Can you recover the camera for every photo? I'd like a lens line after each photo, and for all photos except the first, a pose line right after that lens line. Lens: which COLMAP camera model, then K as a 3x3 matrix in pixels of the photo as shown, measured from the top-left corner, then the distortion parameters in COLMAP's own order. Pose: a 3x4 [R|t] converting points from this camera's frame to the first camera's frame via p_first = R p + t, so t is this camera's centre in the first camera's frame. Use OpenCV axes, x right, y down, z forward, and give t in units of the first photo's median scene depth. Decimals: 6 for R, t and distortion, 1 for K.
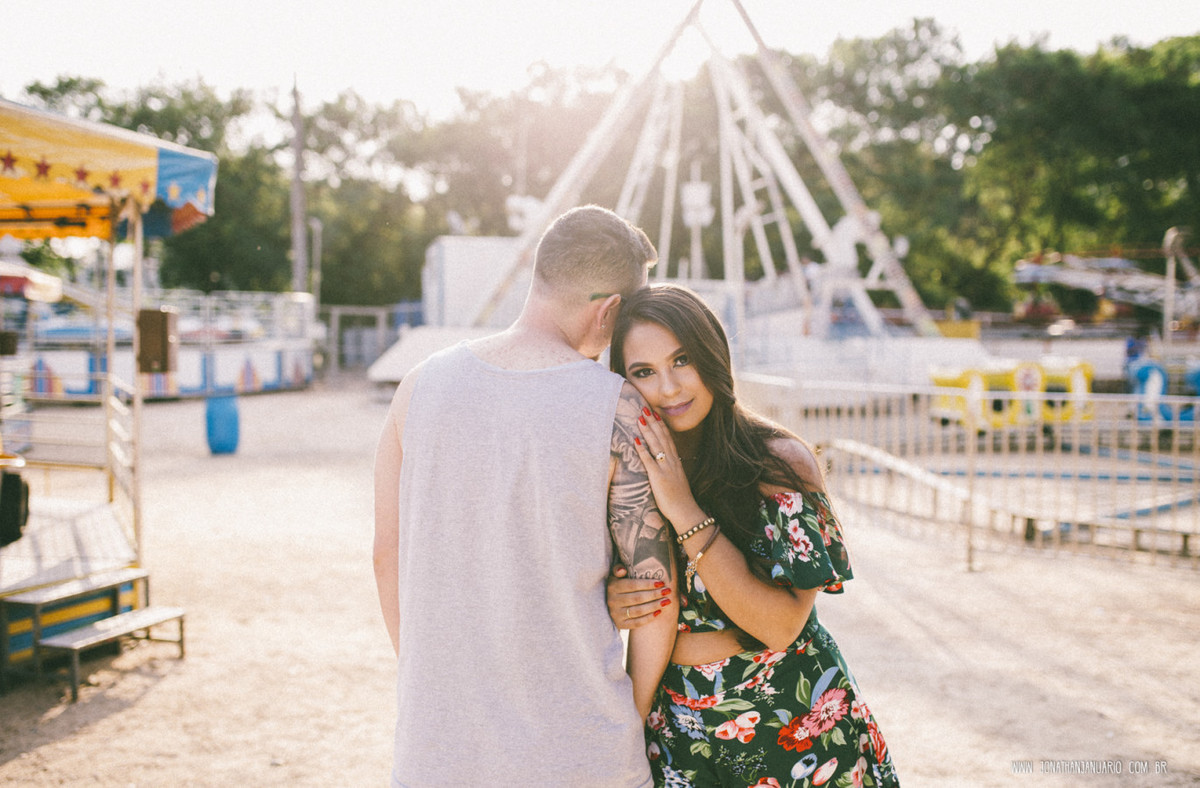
lens RADIAL K [[1260.7, 0, 636.3], [0, 1260.7, 412.2], [0, 0, 1]] dist [-0.075999, 0.010812]
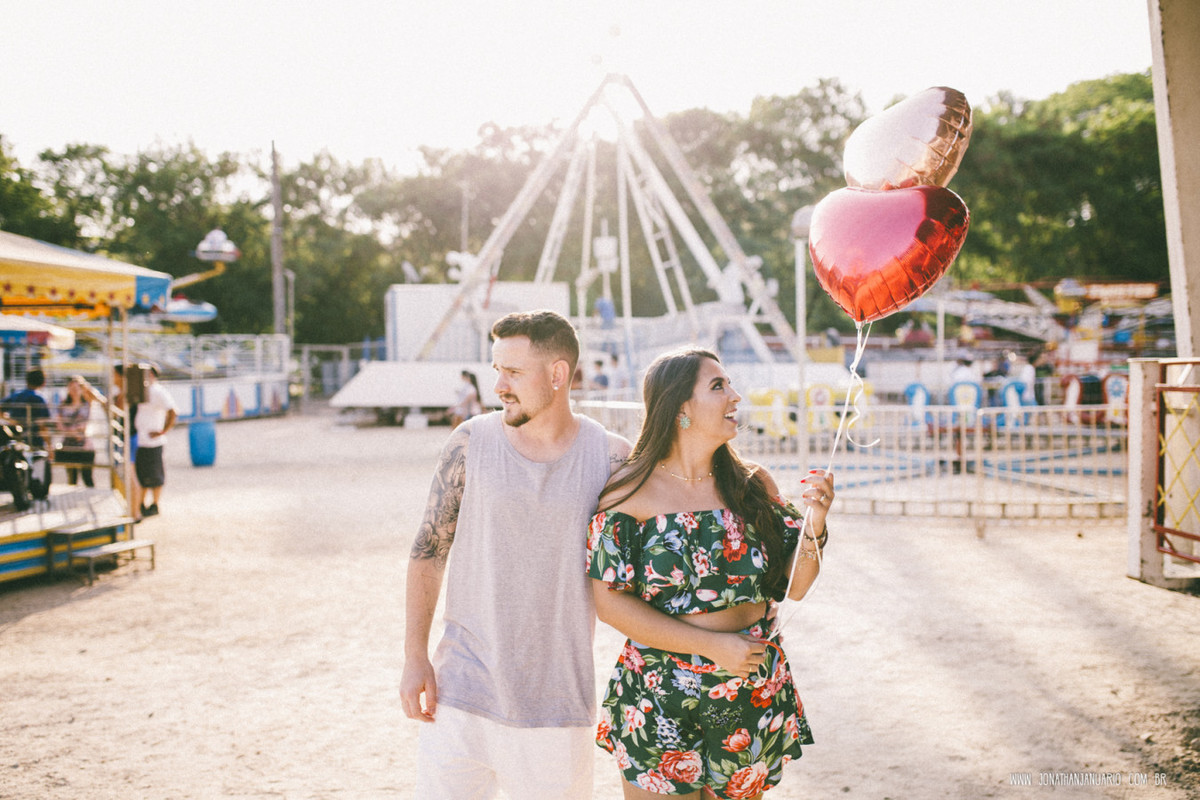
lens RADIAL K [[1192.6, 0, 628.6], [0, 1192.6, 401.8], [0, 0, 1]] dist [-0.084259, 0.007438]
pose [[0.999757, -0.018823, 0.011458, 0.033185], [0.019111, 0.999488, -0.025653, 0.002370], [-0.010969, 0.025866, 0.999605, -0.075881]]
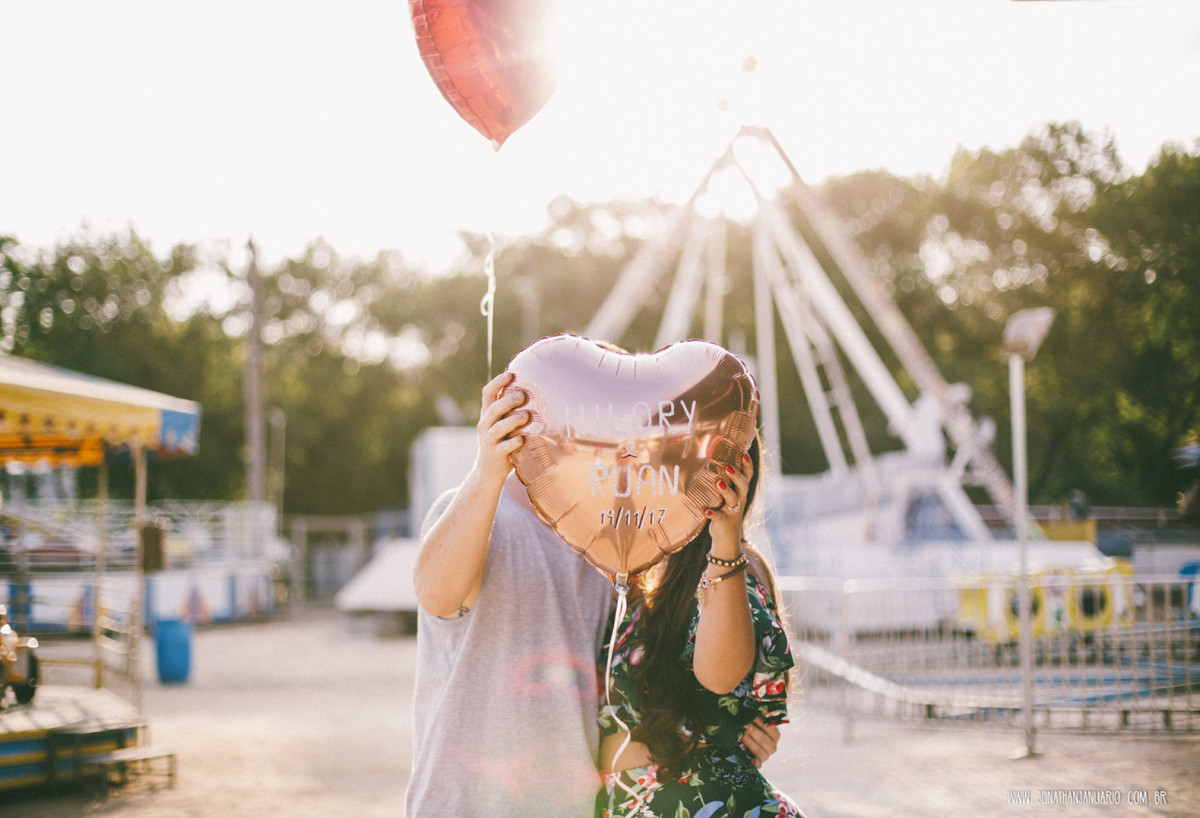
lens RADIAL K [[1850.2, 0, 600.0], [0, 1850.2, 409.0], [0, 0, 1]] dist [-0.148180, -0.161588]
pose [[0.996842, -0.026043, -0.075020, 0.029194], [0.015383, 0.990128, -0.139322, 0.009085], [0.077908, 0.137728, 0.987401, -0.110887]]
